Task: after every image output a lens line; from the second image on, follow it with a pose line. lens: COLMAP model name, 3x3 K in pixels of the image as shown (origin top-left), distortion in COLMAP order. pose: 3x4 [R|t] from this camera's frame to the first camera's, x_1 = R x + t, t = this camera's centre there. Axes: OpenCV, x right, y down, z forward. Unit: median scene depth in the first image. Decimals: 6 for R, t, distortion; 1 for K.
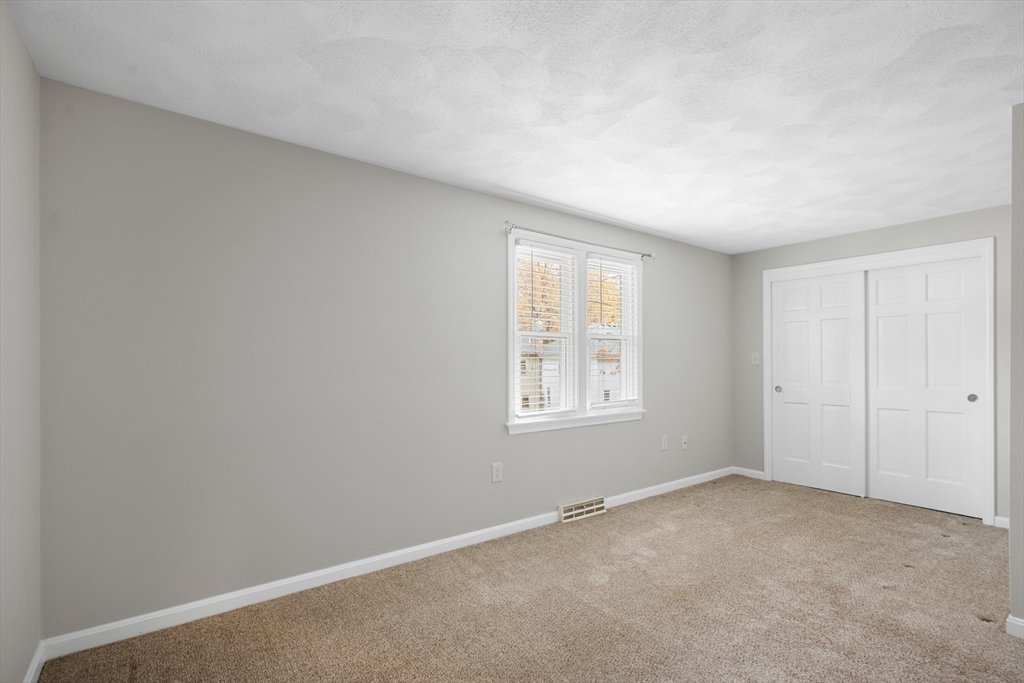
lens RADIAL K [[470.7, 0, 511.3], [0, 470.7, 360.7], [0, 0, 1]] dist [-0.000271, 0.000278]
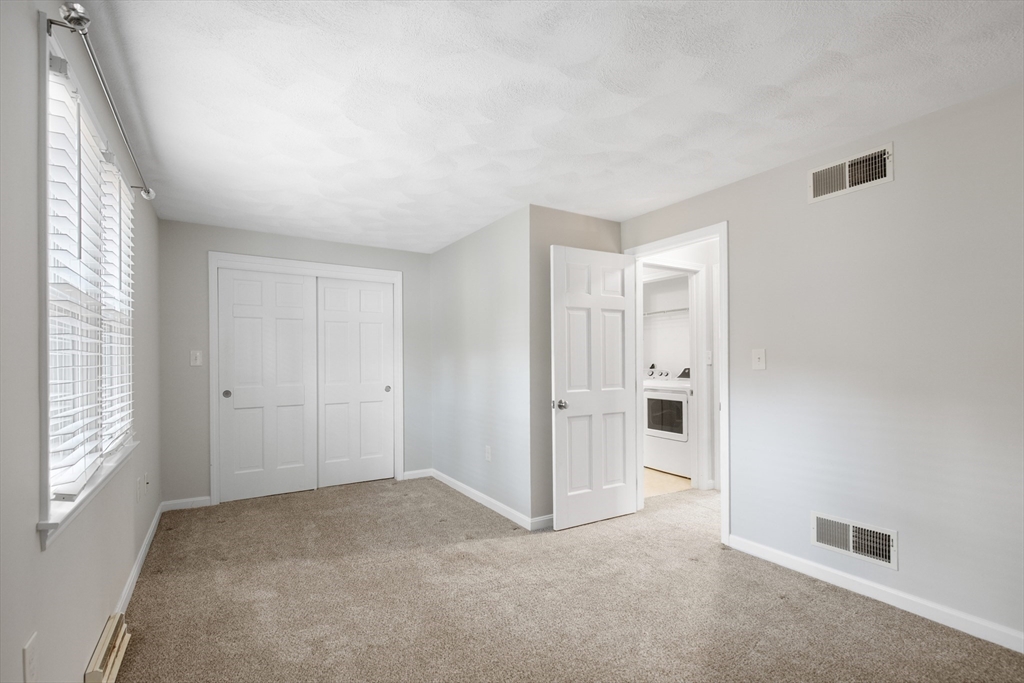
lens RADIAL K [[470.7, 0, 511.3], [0, 470.7, 360.7], [0, 0, 1]] dist [-0.000271, 0.000278]
pose [[0.092266, 0.004152, 0.995726, -0.277195], [0.004698, 0.999978, -0.004606, 0.006716], [-0.995723, 0.005103, 0.092244, 0.469712]]
